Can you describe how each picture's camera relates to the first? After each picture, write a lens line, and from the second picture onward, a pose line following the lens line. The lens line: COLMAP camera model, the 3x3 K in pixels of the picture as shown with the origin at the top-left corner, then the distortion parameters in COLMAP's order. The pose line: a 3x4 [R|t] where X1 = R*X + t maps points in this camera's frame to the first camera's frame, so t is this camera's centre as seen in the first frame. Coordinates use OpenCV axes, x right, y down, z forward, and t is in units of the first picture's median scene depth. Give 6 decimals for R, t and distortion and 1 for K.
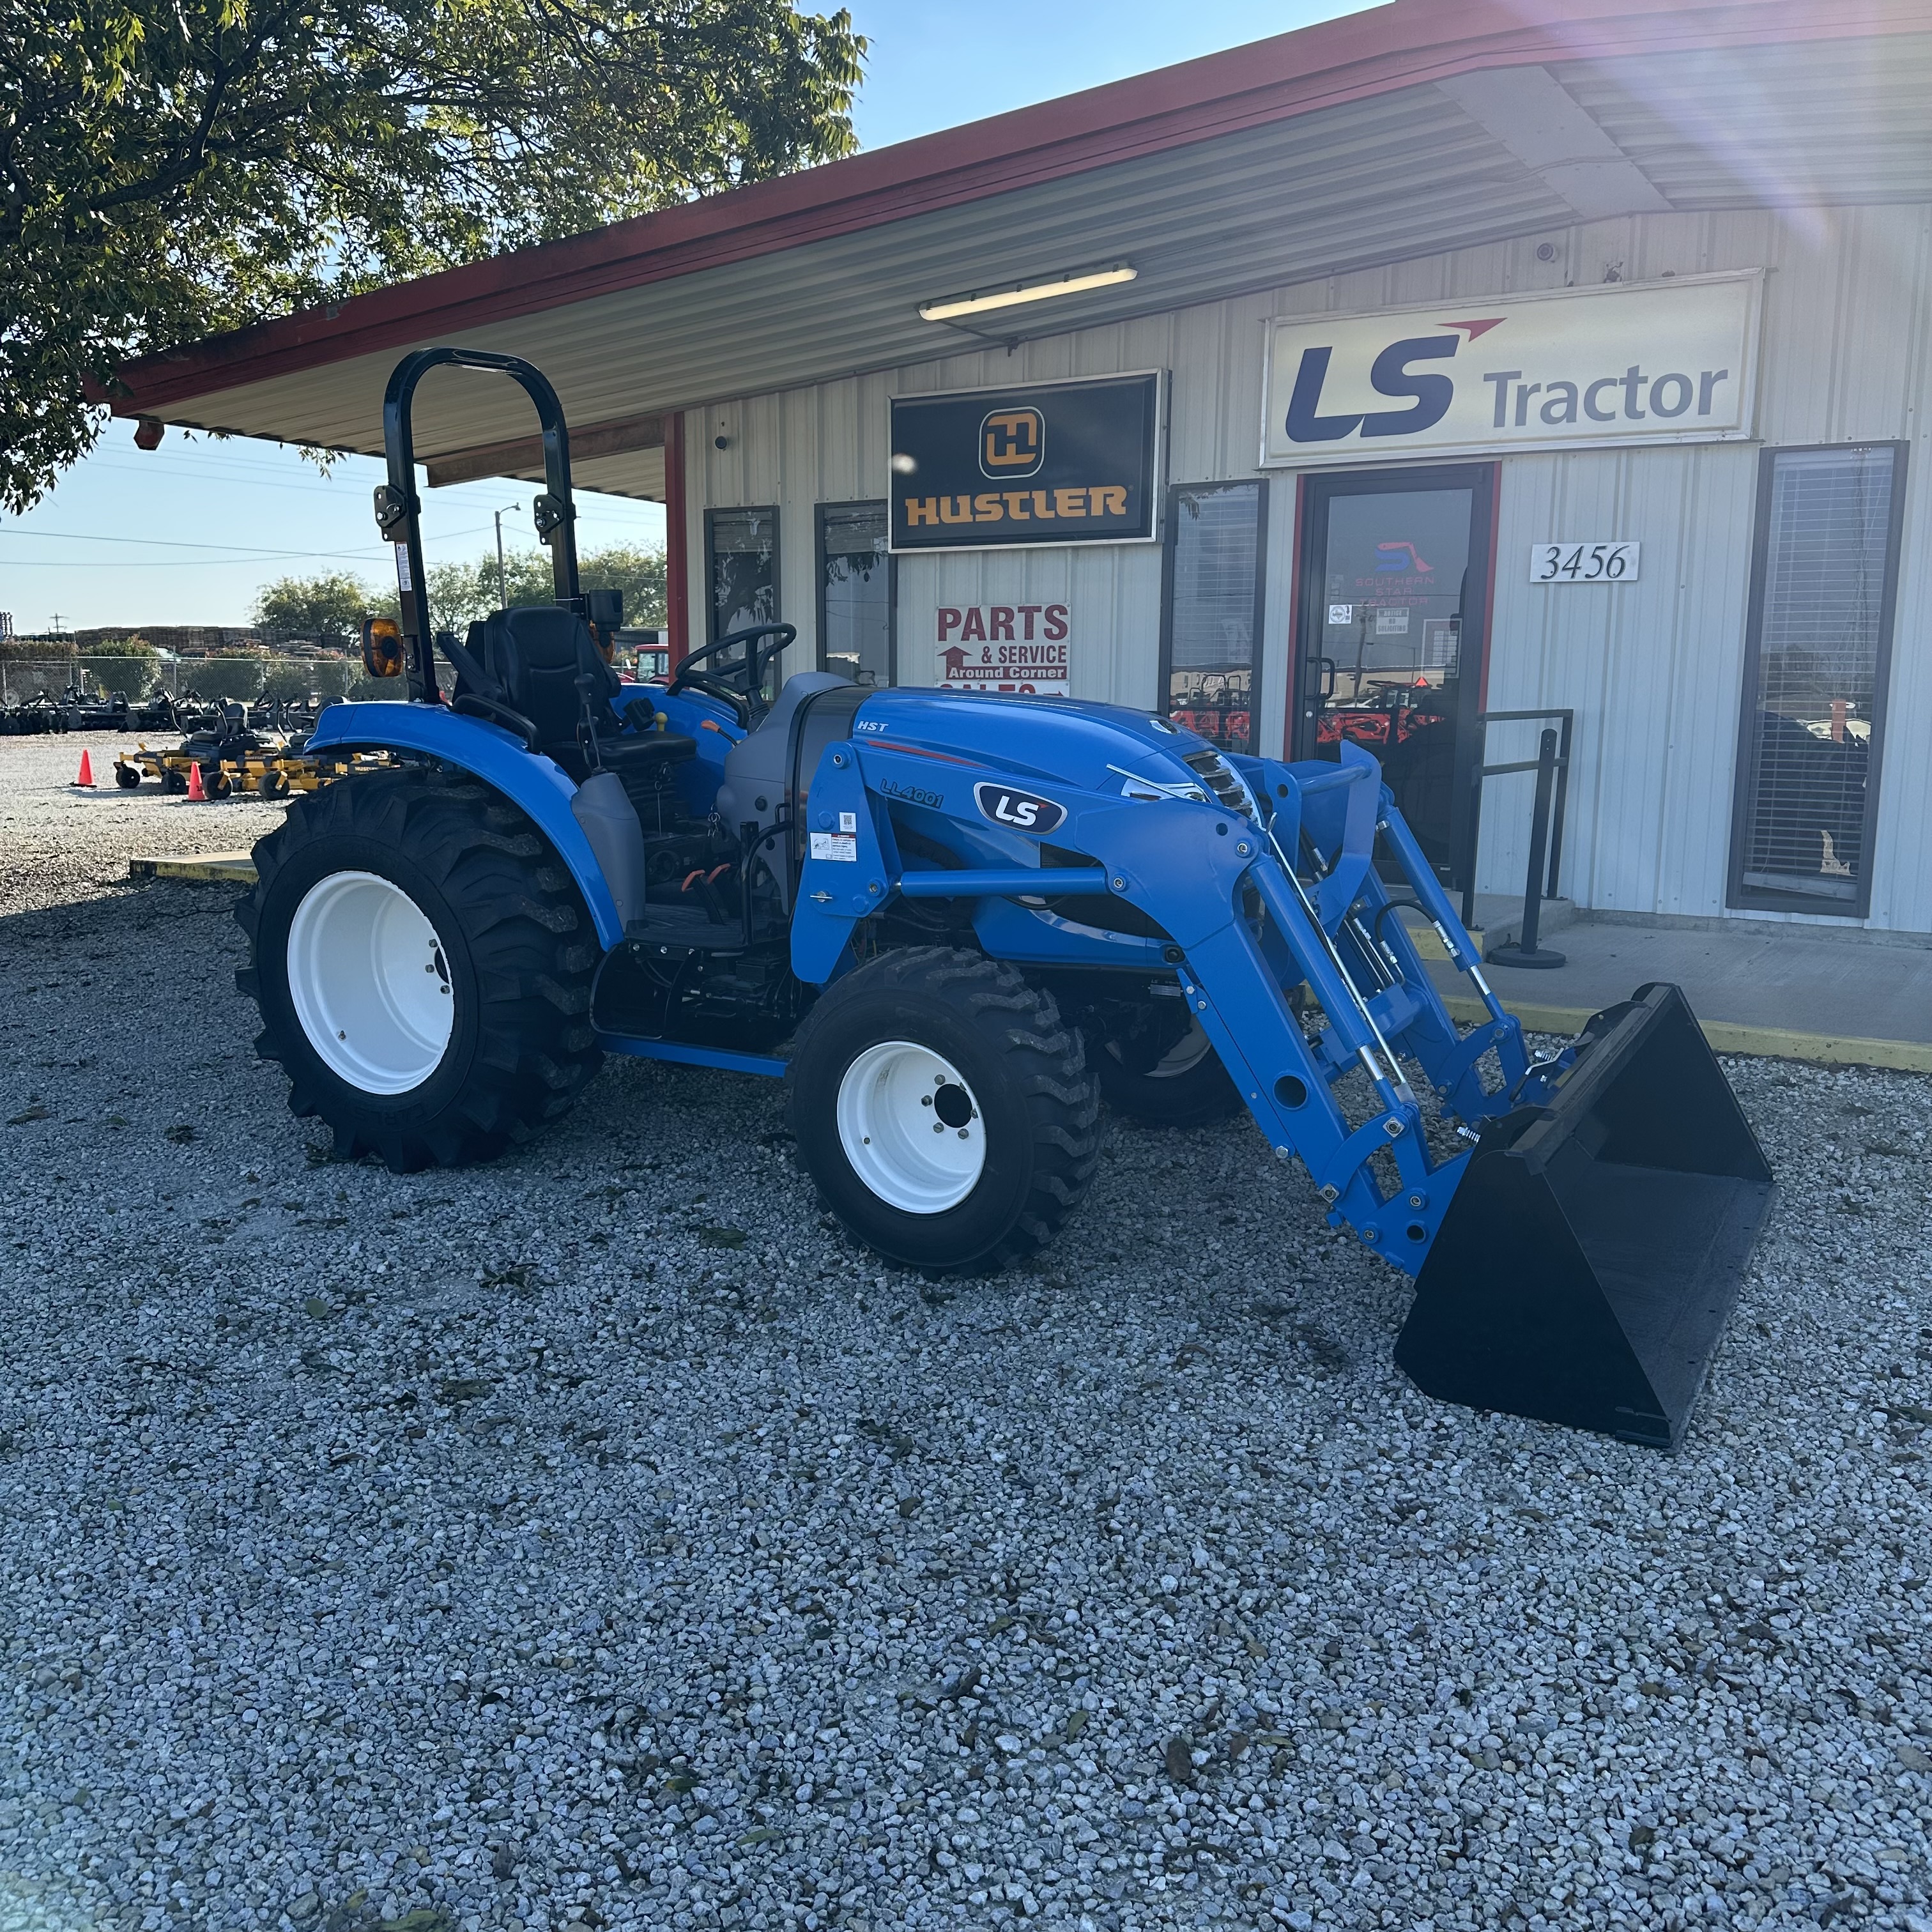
lens RADIAL K [[1771.9, 0, 967.9], [0, 1771.9, 976.5], [0, 0, 1]] dist [0.128053, -0.239870]
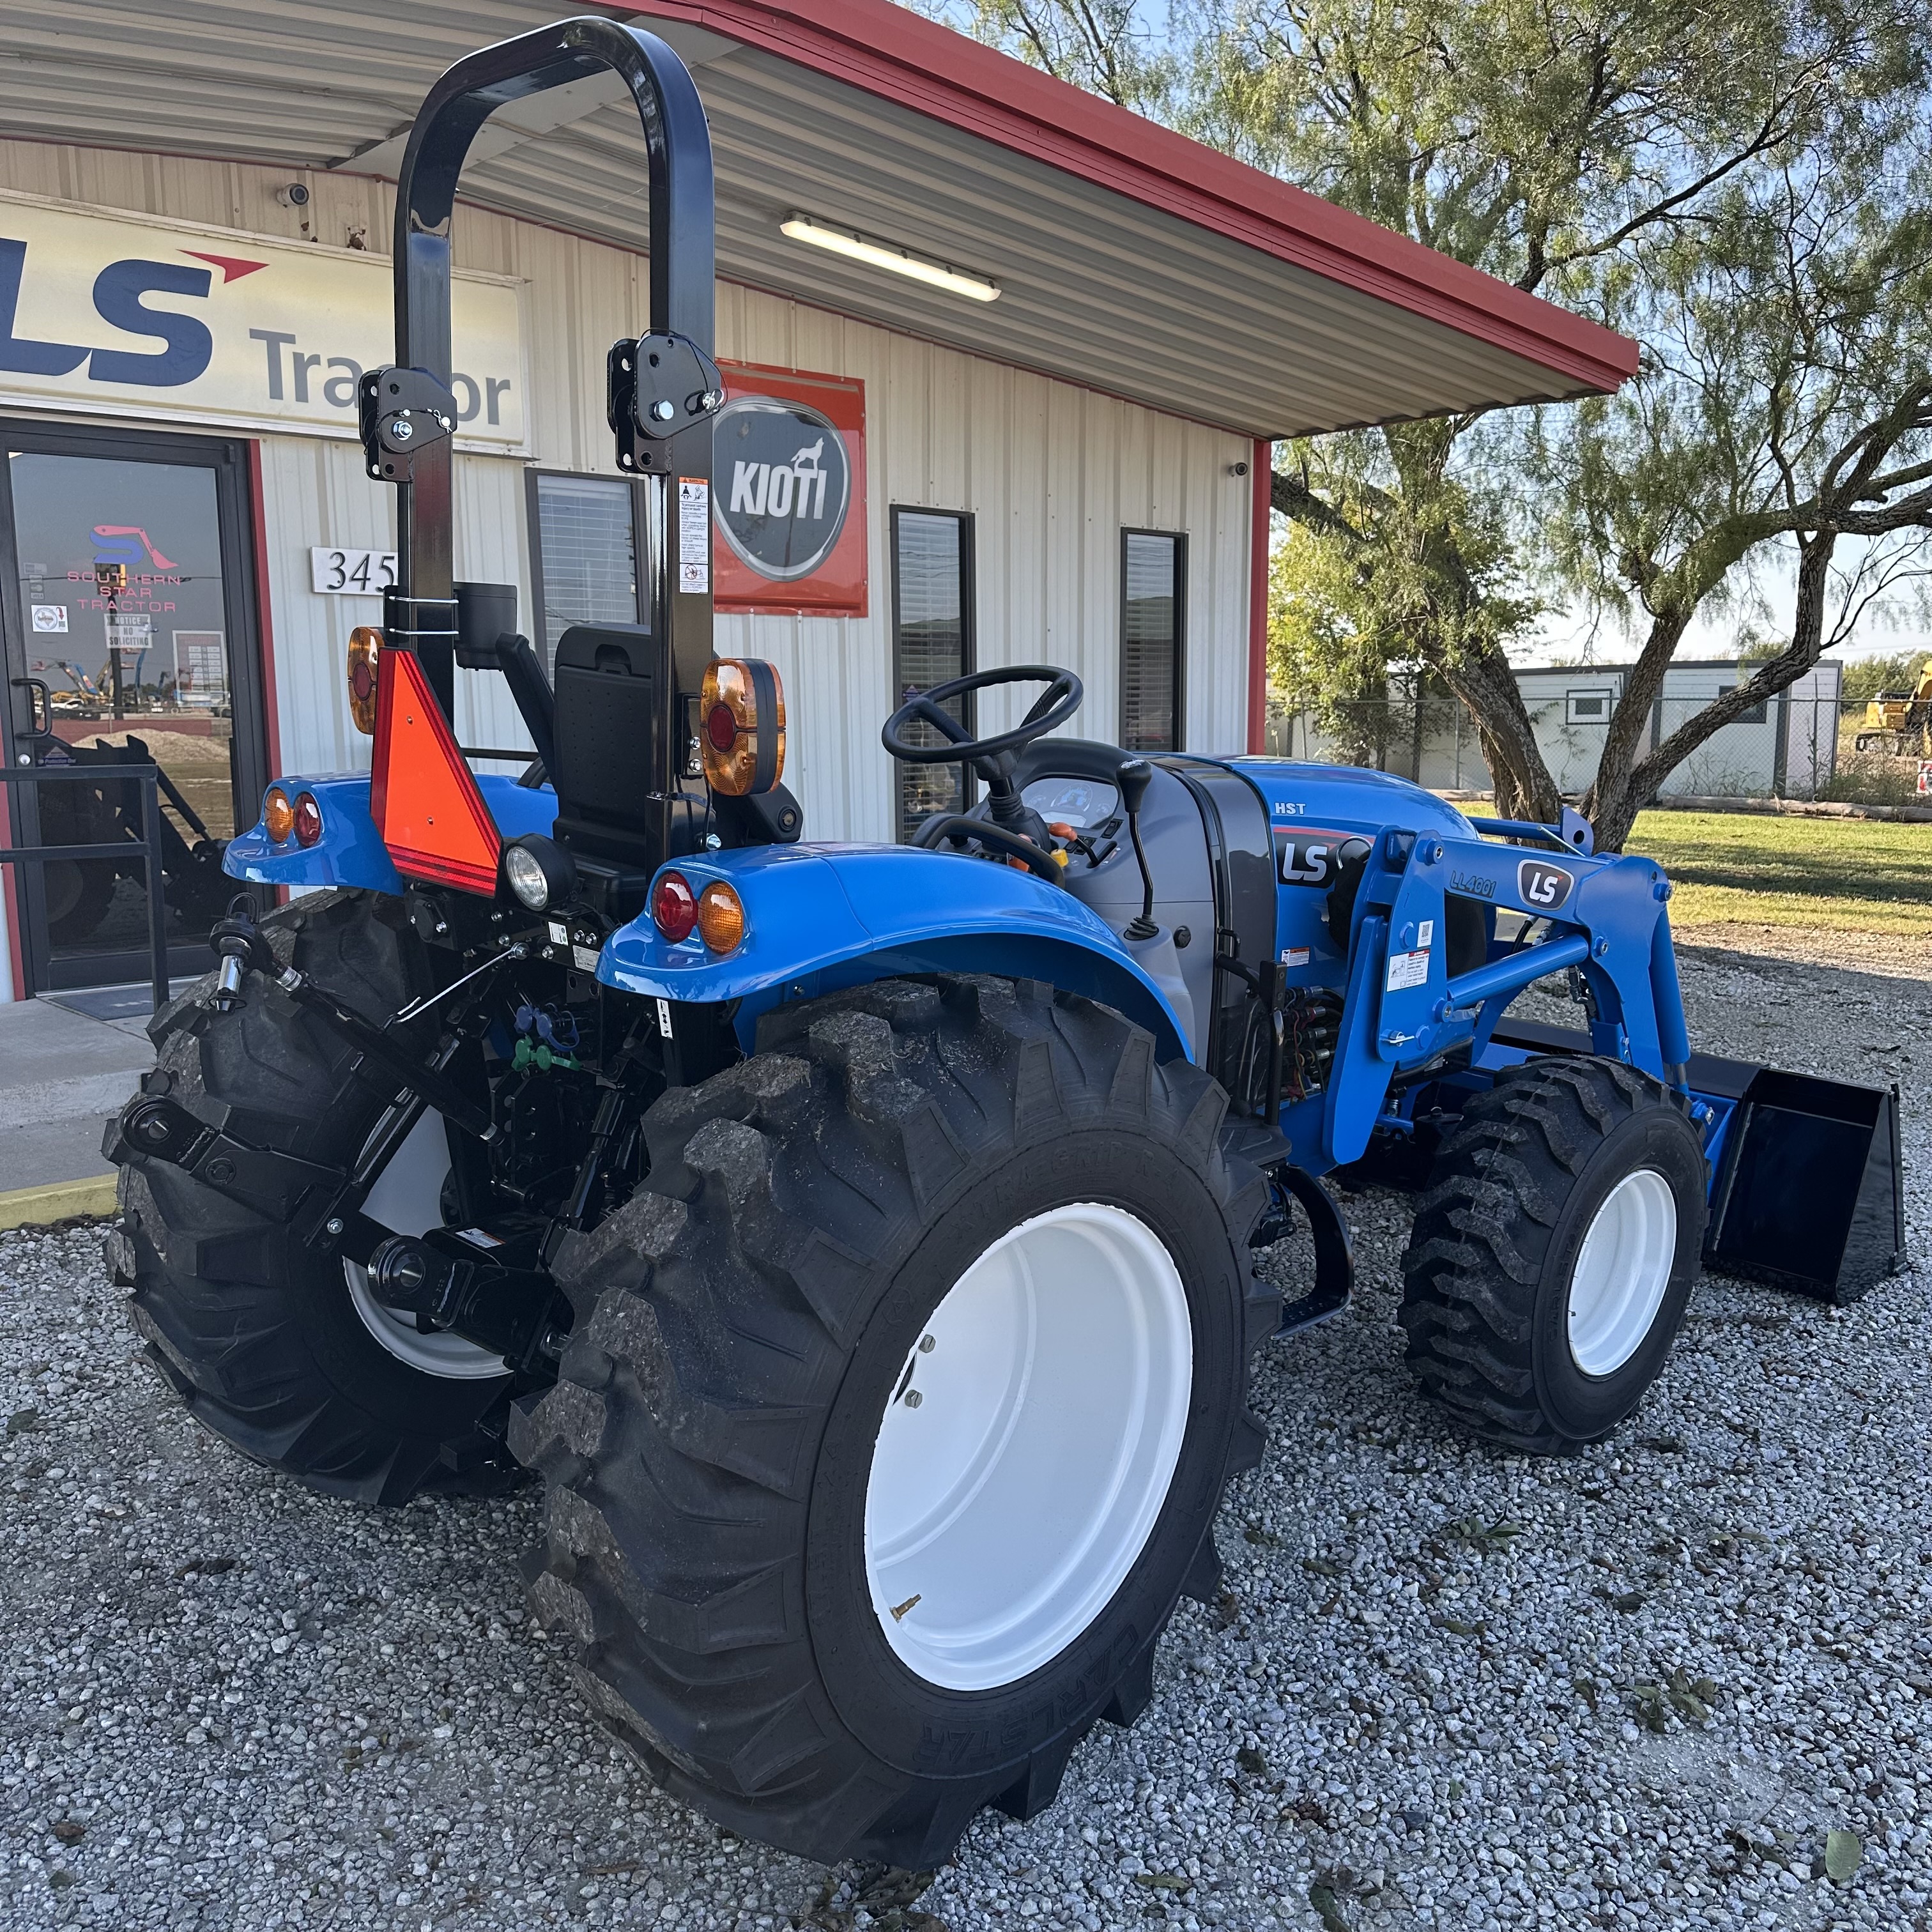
lens RADIAL K [[1846.6, 0, 1016.0], [0, 1846.6, 921.6], [0, 0, 1]] dist [0.019323, -0.000053]
pose [[0.239876, -0.134455, 0.961448, -0.456511], [0.163147, 0.981861, 0.096605, -0.103484], [-0.956997, 0.133684, 0.257460, 0.506573]]
